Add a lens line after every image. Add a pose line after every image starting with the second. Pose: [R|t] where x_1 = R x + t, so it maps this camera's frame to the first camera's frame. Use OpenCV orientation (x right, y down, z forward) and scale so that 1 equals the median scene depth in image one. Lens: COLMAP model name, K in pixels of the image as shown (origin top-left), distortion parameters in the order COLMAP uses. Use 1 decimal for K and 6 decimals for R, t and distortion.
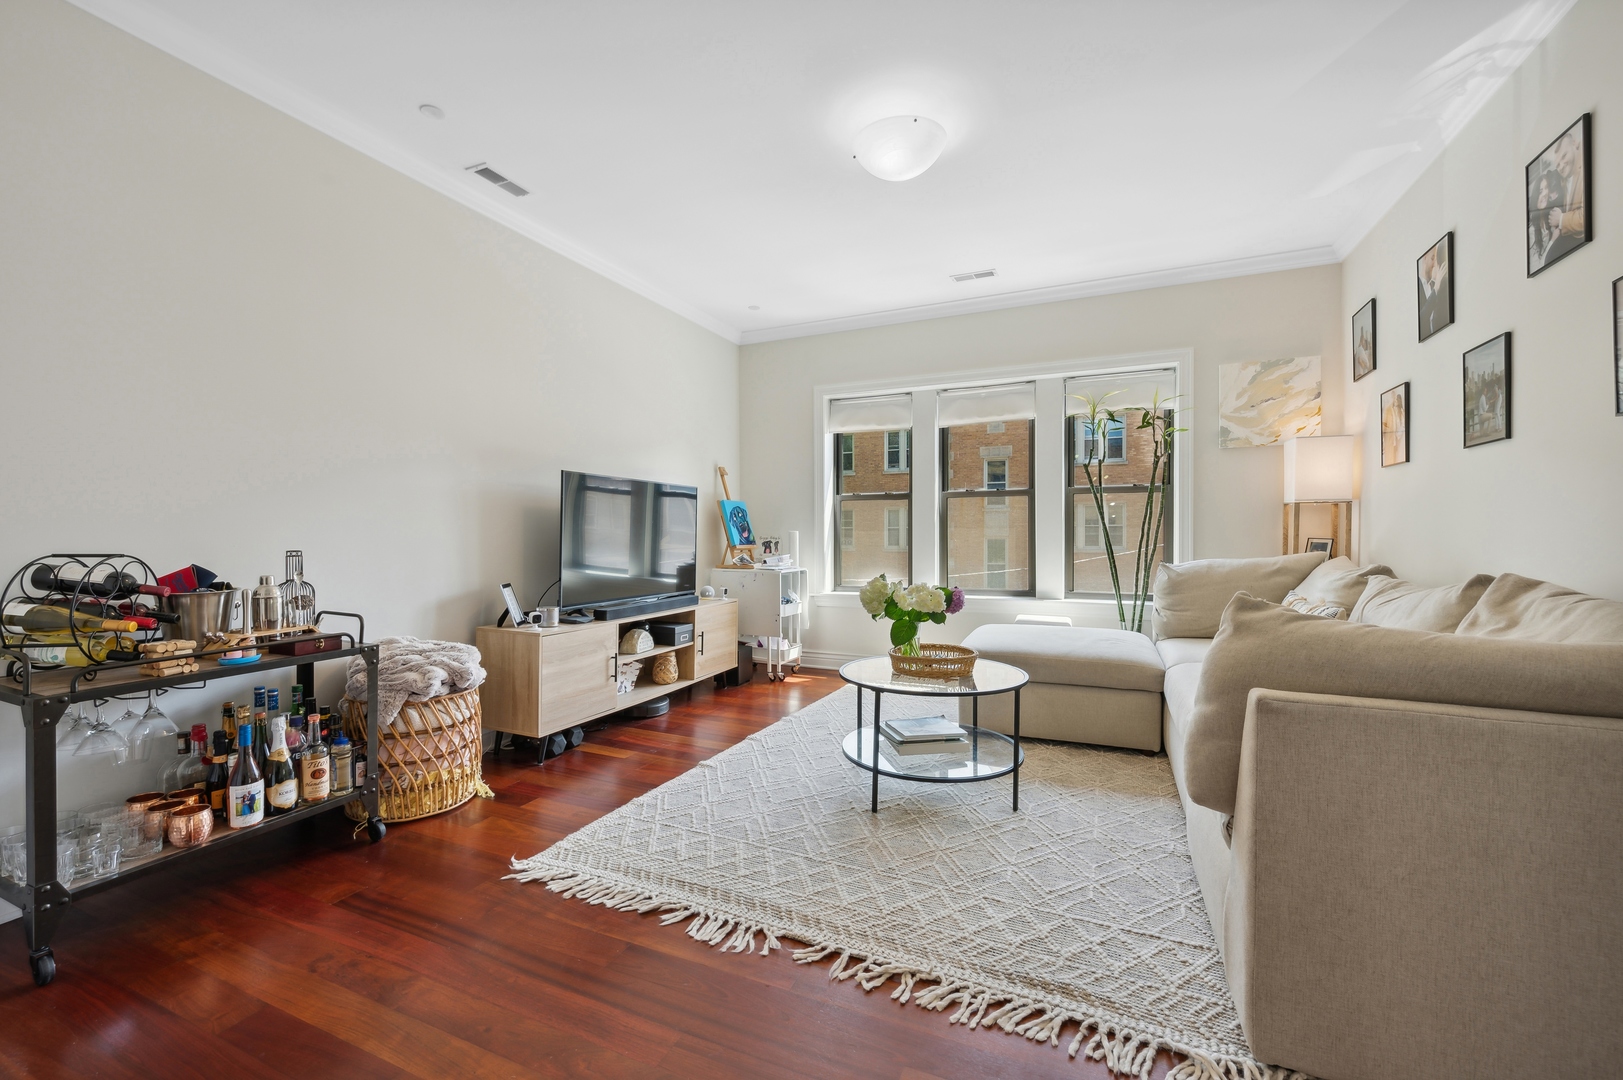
lens RADIAL K [[656.2, 0, 814.6], [0, 656.2, 538.3], [0, 0, 1]] dist [0.001011, -0.000172]
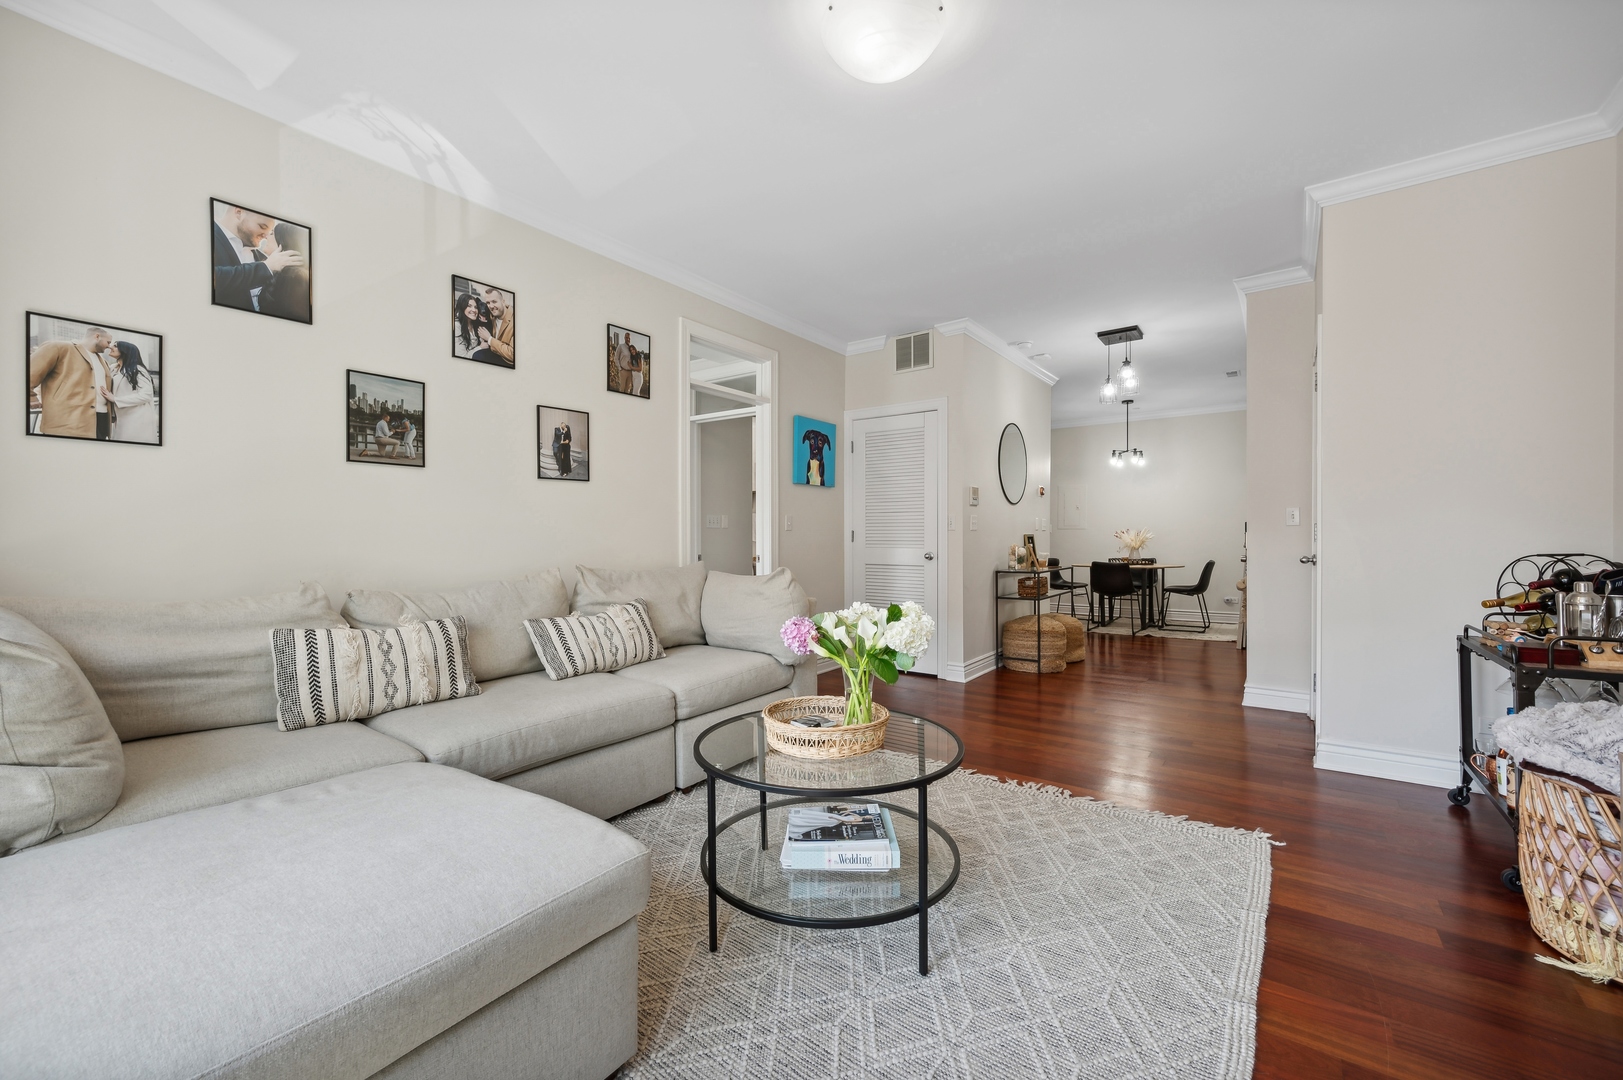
lens RADIAL K [[656.2, 0, 814.6], [0, 656.2, 538.3], [0, 0, 1]] dist [0.001011, -0.000172]
pose [[-0.977591, 0.004824, 0.210458, 0.047301], [0.006313, 0.999960, 0.006403, -0.015788], [-0.210419, 0.007589, -0.977582, 1.762405]]
